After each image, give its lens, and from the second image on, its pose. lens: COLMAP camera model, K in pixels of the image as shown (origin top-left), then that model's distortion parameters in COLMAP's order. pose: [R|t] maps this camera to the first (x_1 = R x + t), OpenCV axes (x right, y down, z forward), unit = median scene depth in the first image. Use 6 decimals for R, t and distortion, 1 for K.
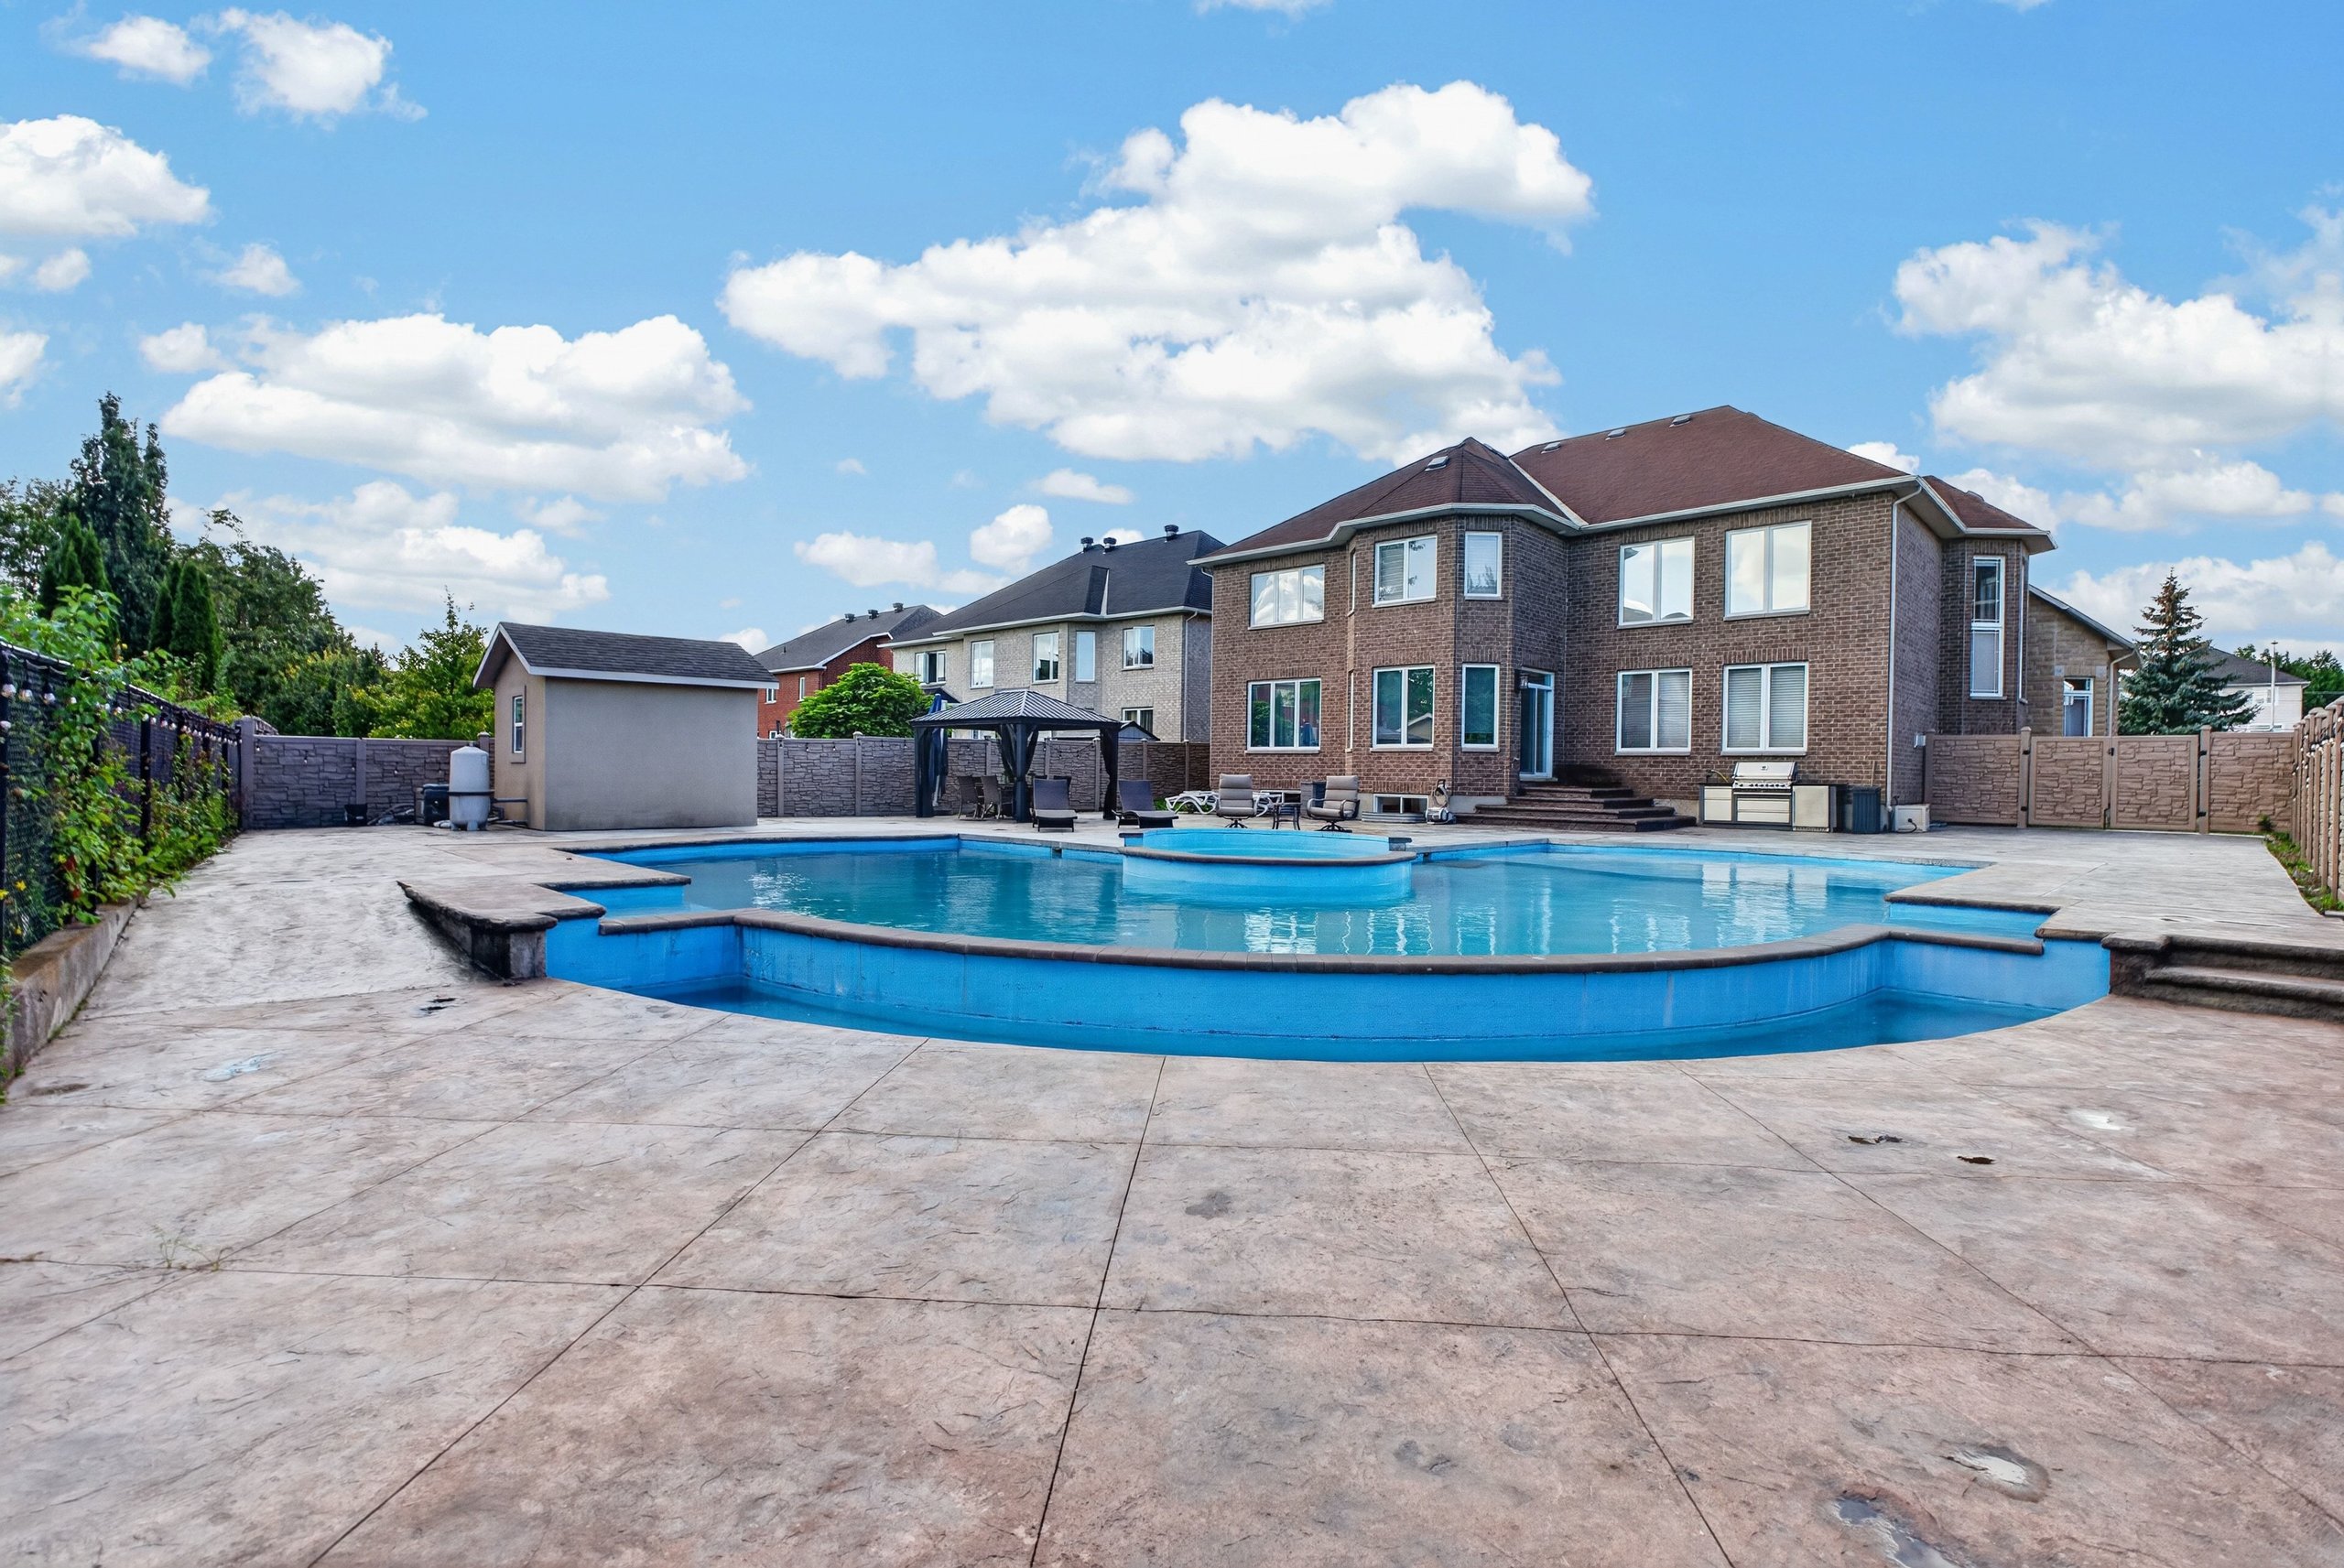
lens RADIAL K [[1108.0, 0, 1172.0], [0, 1108.0, 784.0], [0, 0, 1]] dist [0.016281, 0.000096]
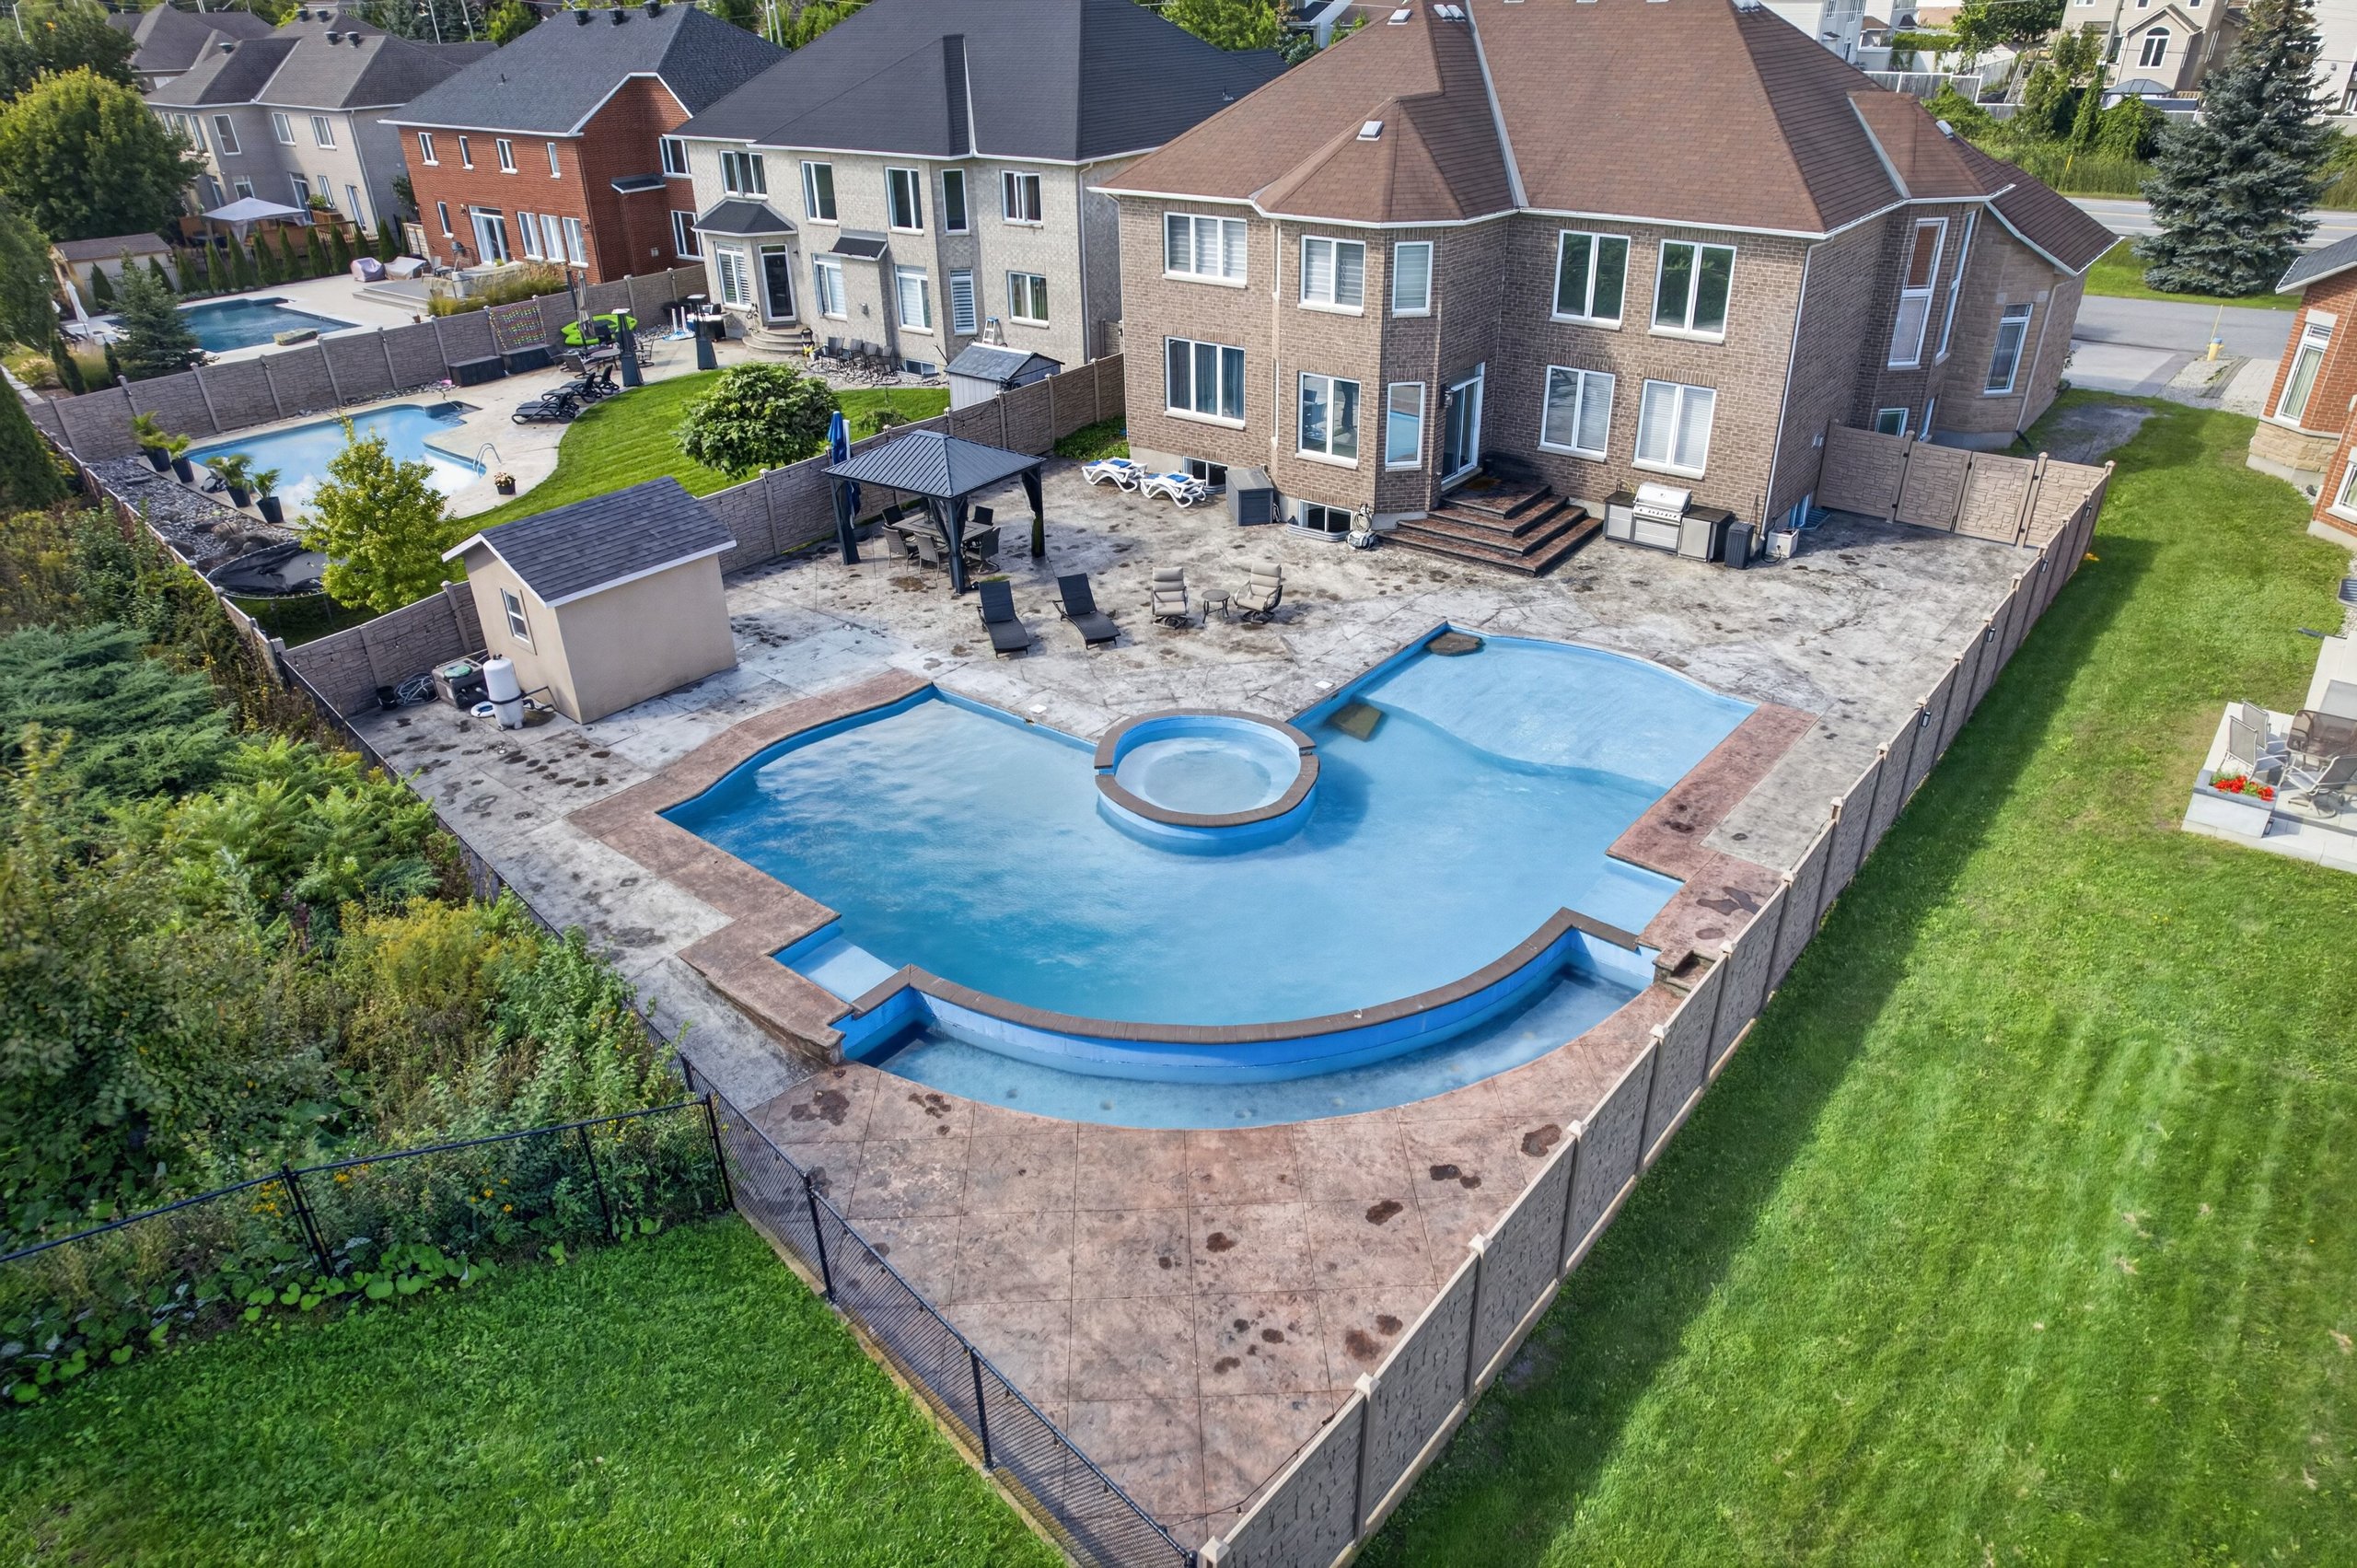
lens RADIAL K [[1528.9, 0, 1178.5], [0, 1528.9, 784.0], [0, 0, 1]] dist [-0.000928, 0.000123]
pose [[0.994838, -0.076463, 0.066710, -0.038855], [0.036662, 0.883848, 0.466335, -0.430416], [-0.094619, -0.461482, 0.882089, -0.334431]]
